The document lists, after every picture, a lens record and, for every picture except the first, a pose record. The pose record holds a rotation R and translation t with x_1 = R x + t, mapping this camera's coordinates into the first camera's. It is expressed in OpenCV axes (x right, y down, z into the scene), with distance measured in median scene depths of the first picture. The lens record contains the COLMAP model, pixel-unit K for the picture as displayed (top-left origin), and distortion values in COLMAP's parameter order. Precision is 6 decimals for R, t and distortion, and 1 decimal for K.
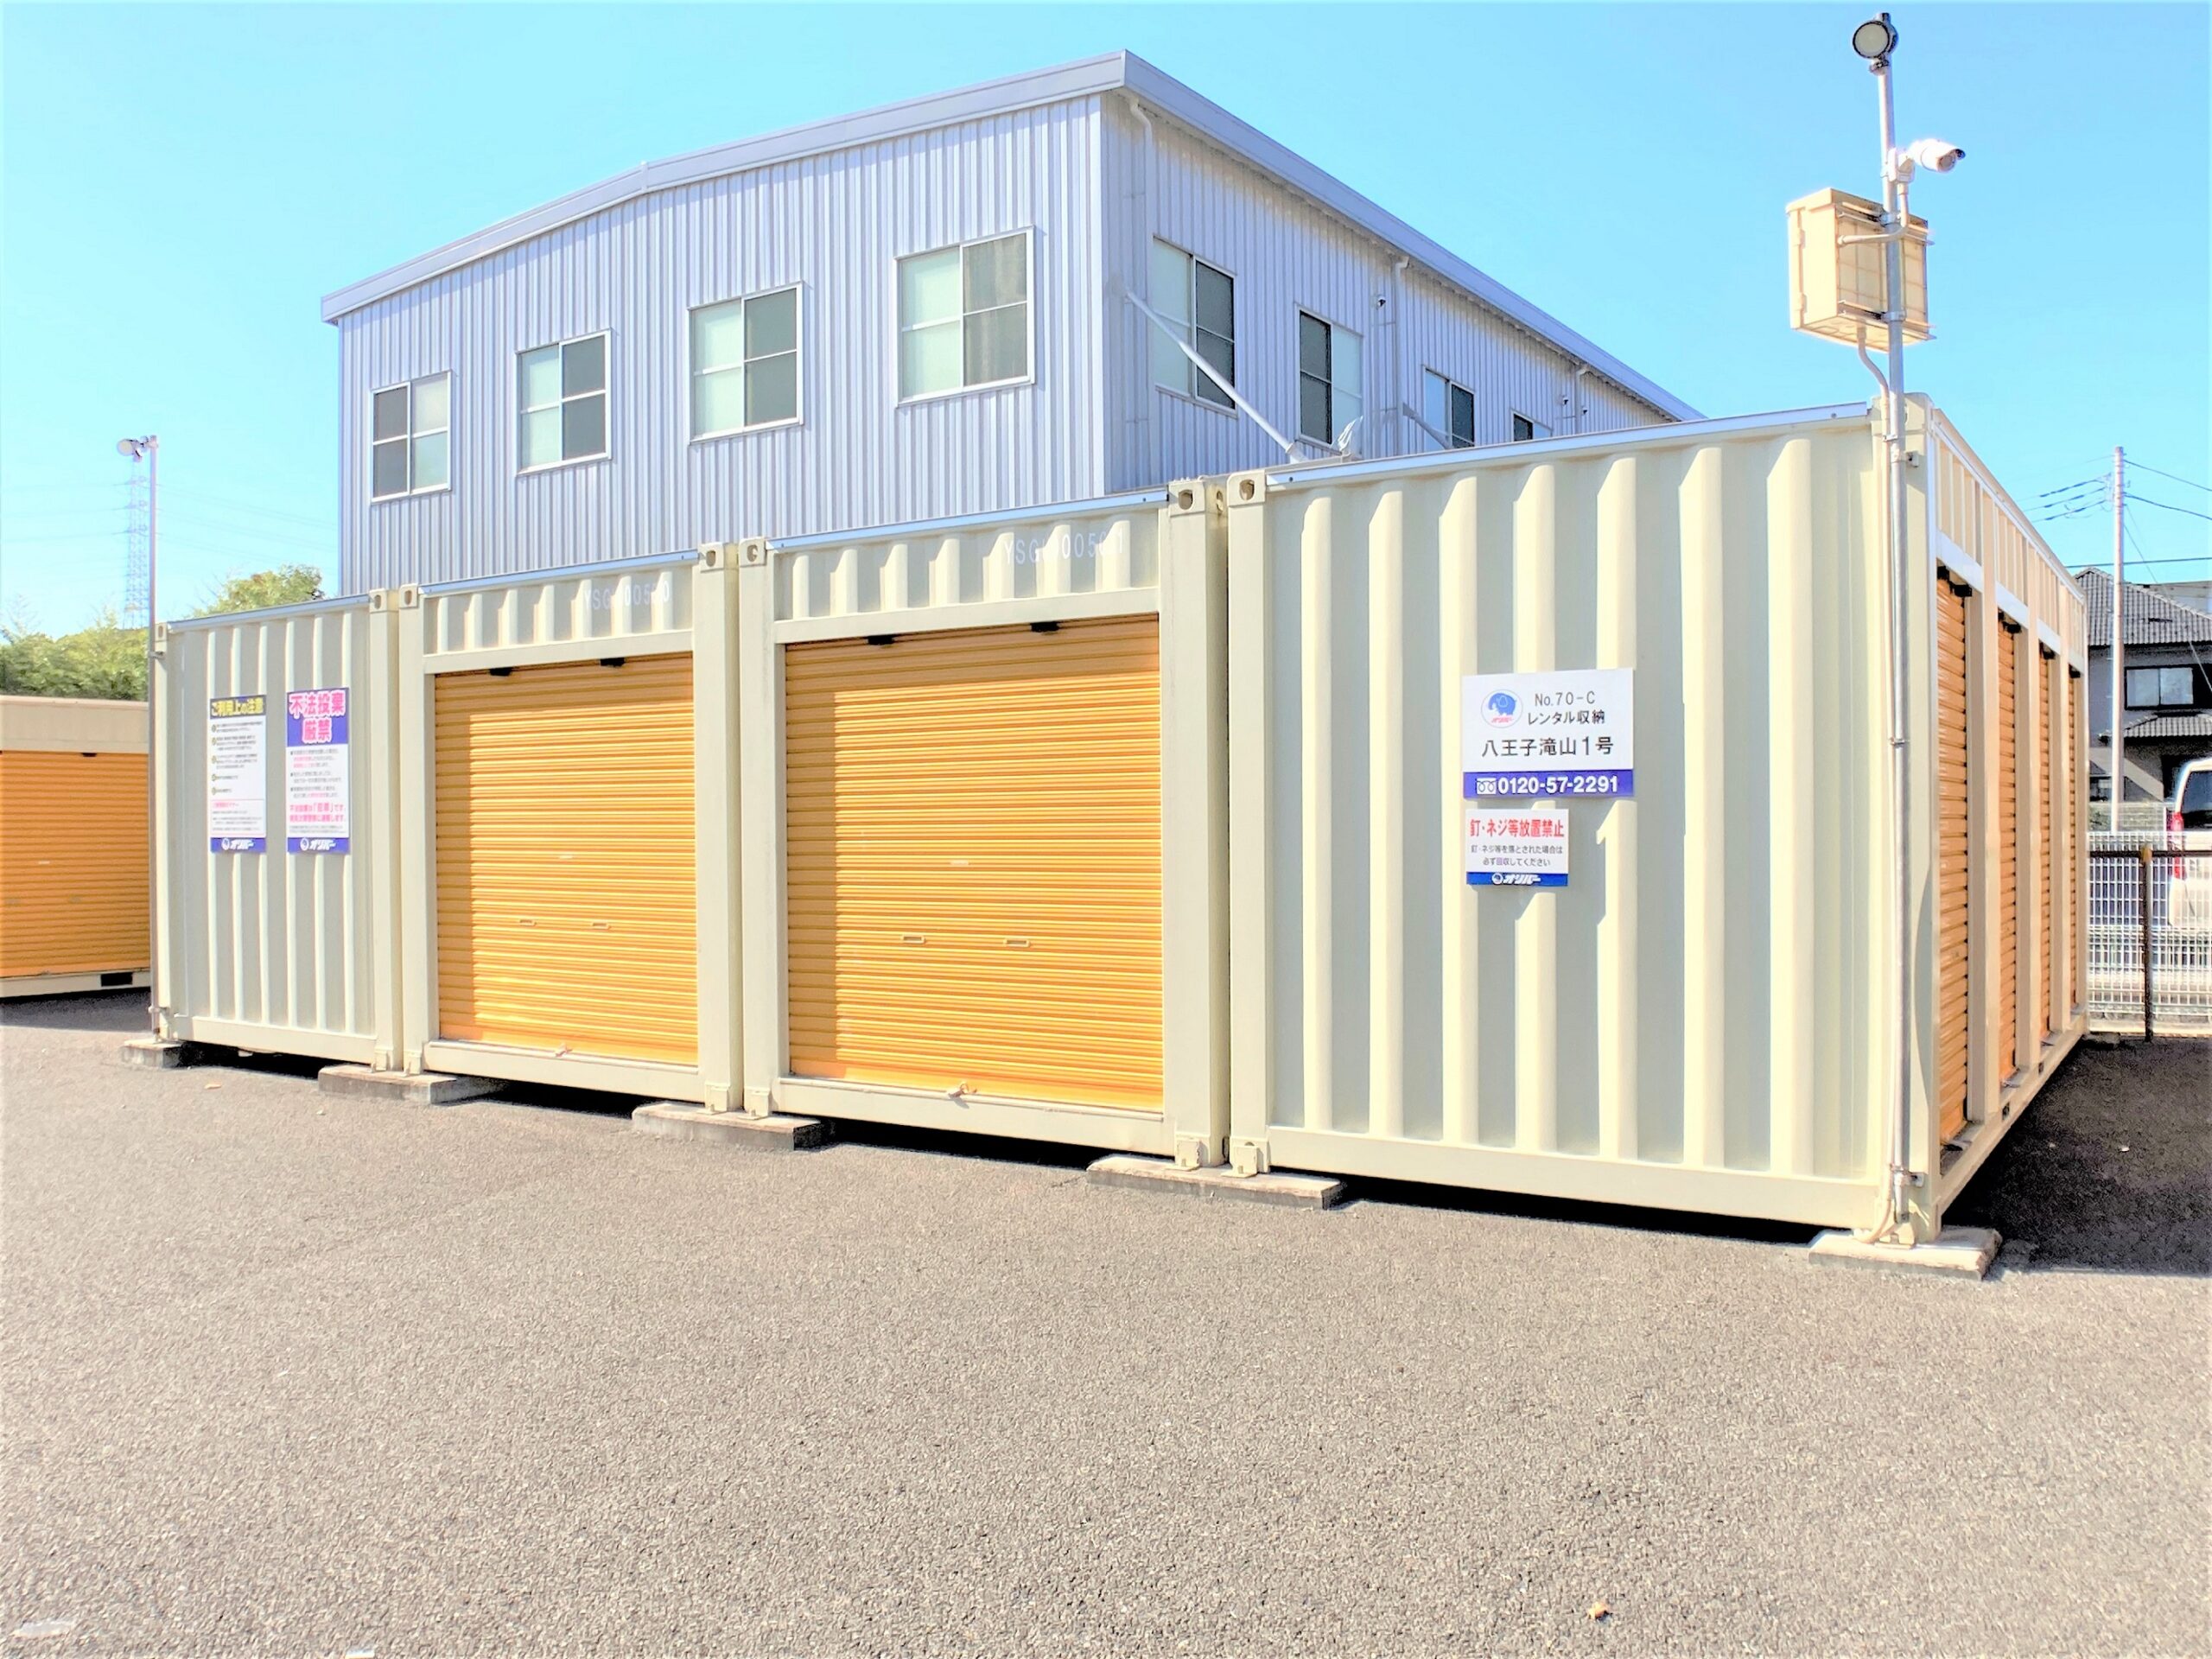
lens RADIAL K [[1801.1, 0, 1106.5], [0, 1801.1, 818.6], [0, 0, 1]] dist [-0.047743, -0.070293]
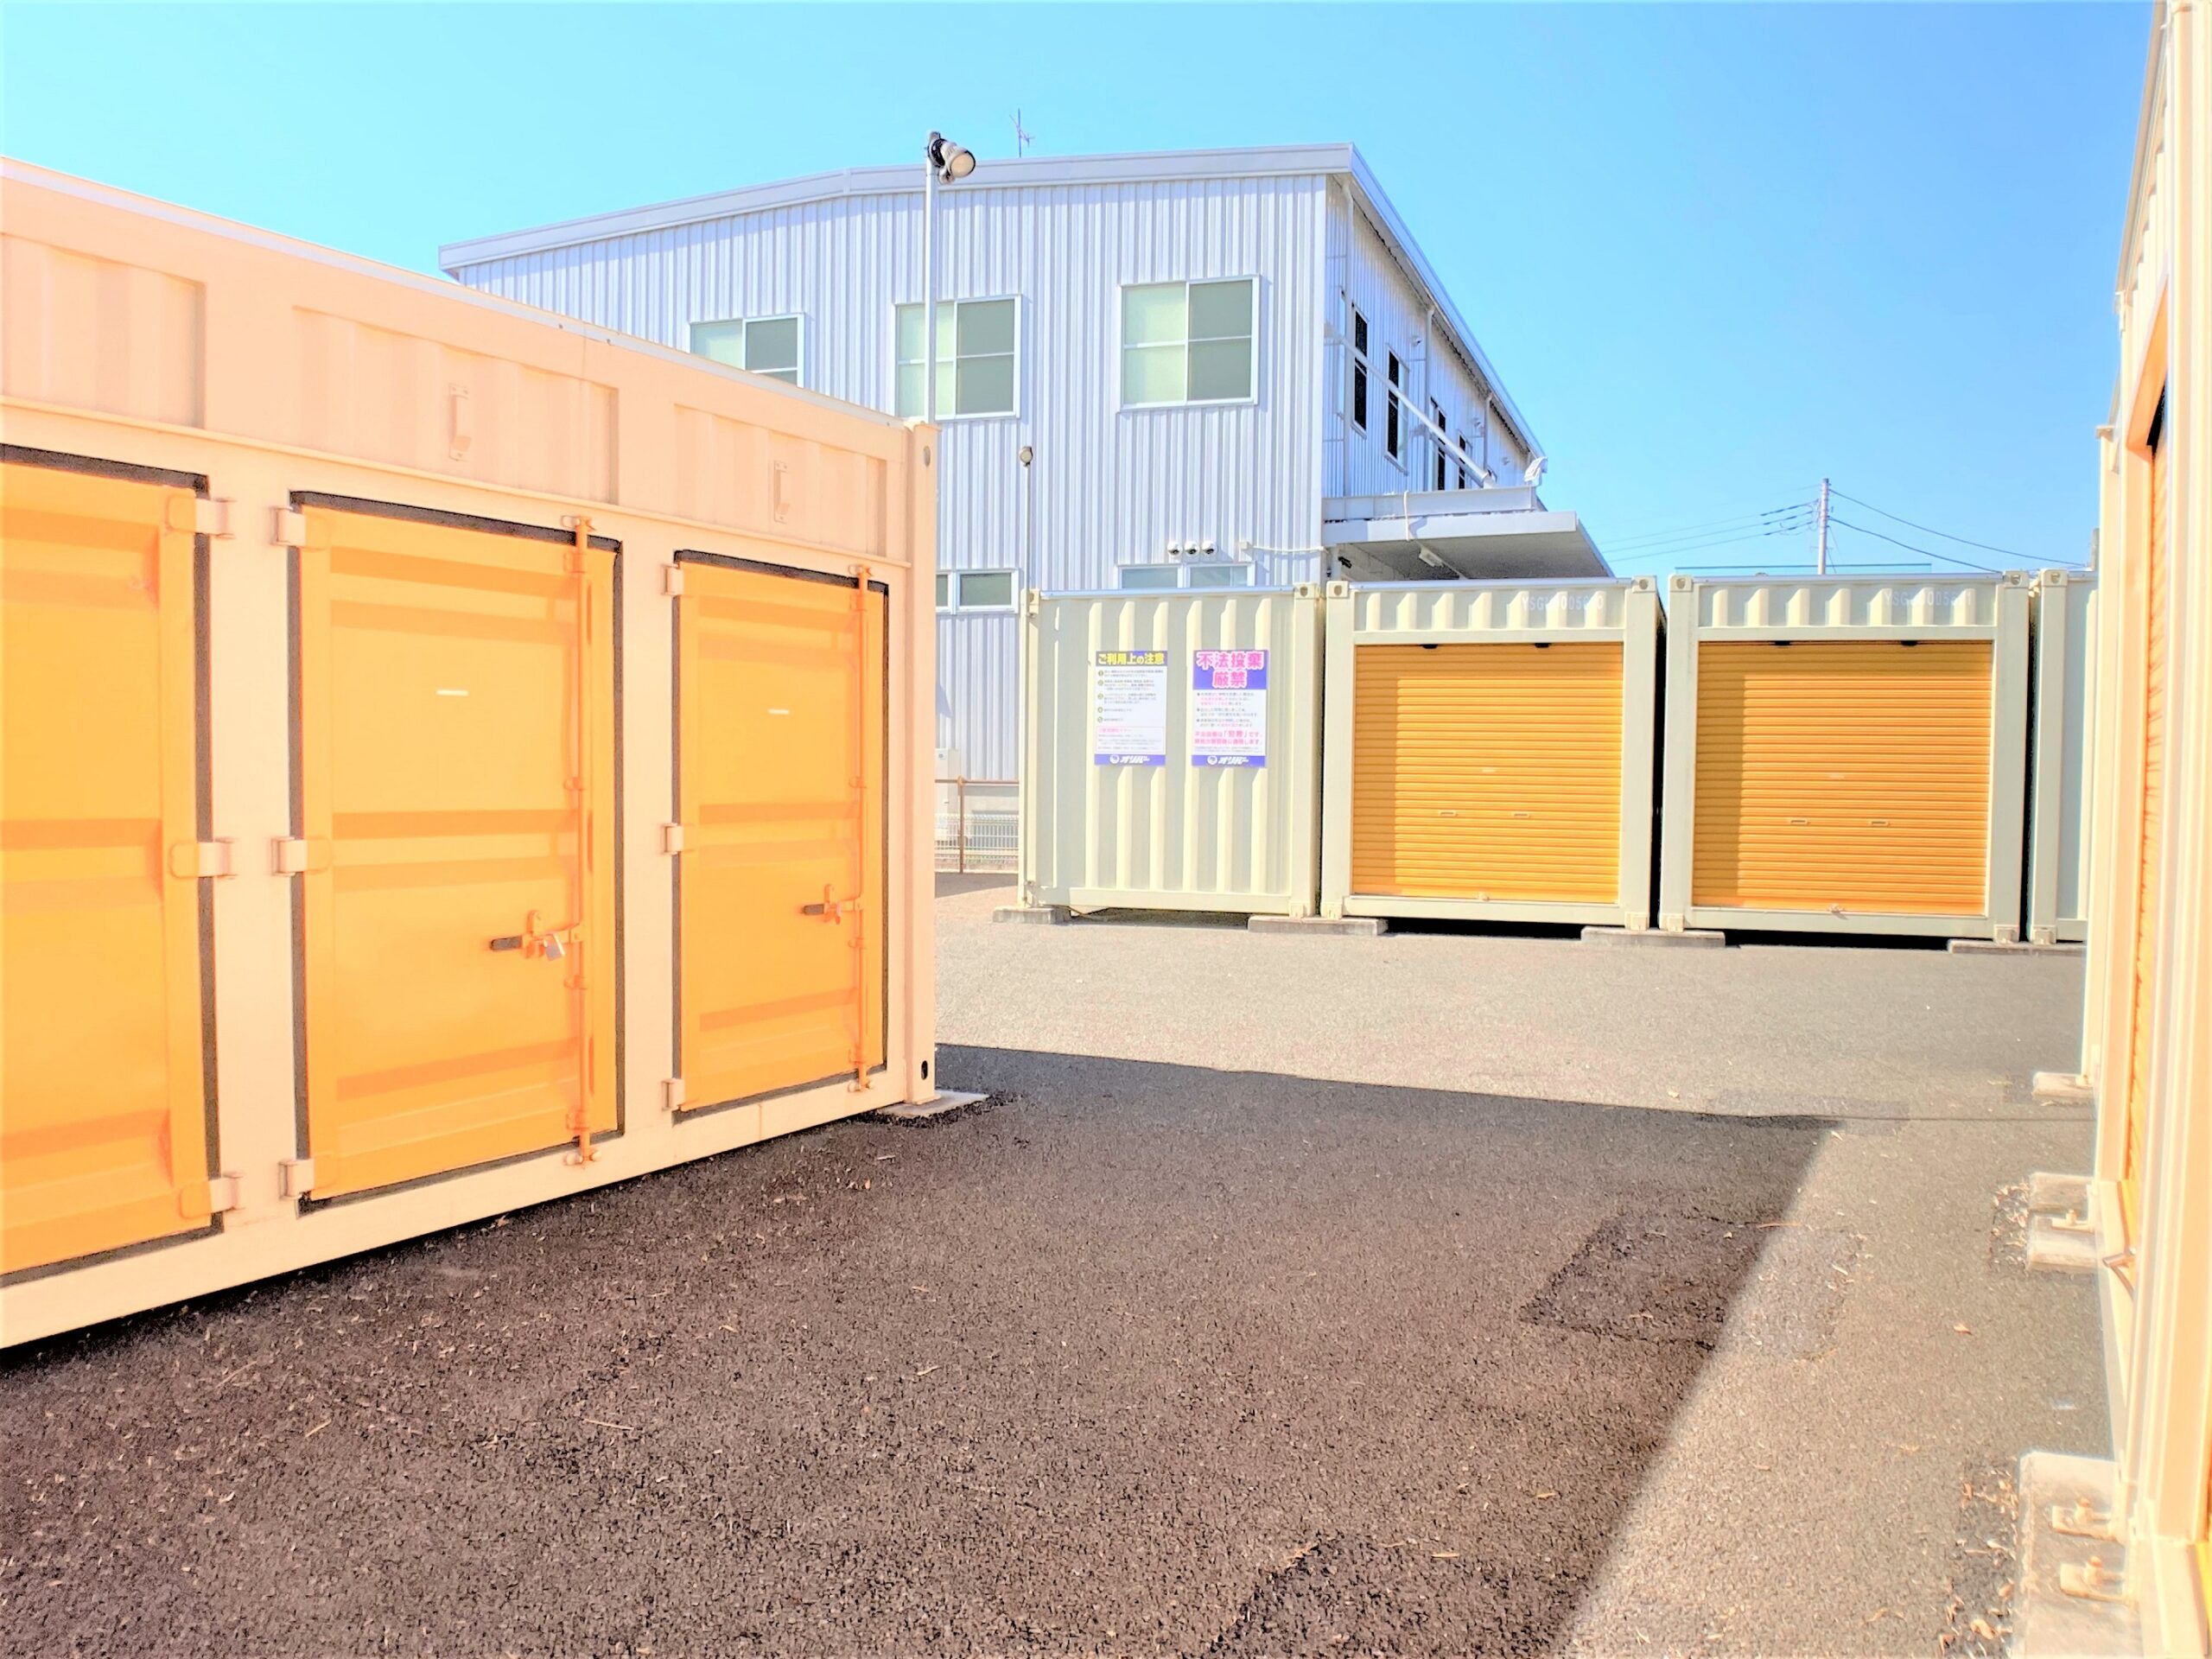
lens RADIAL K [[1807.3, 0, 1143.9], [0, 1807.3, 835.1], [0, 0, 1]] dist [-0.045200, -0.107179]
pose [[0.966220, 0.012504, 0.257415, -1.314968], [-0.020888, 0.999336, 0.029860, 0.048566], [-0.256870, -0.034228, 0.965840, -0.542598]]
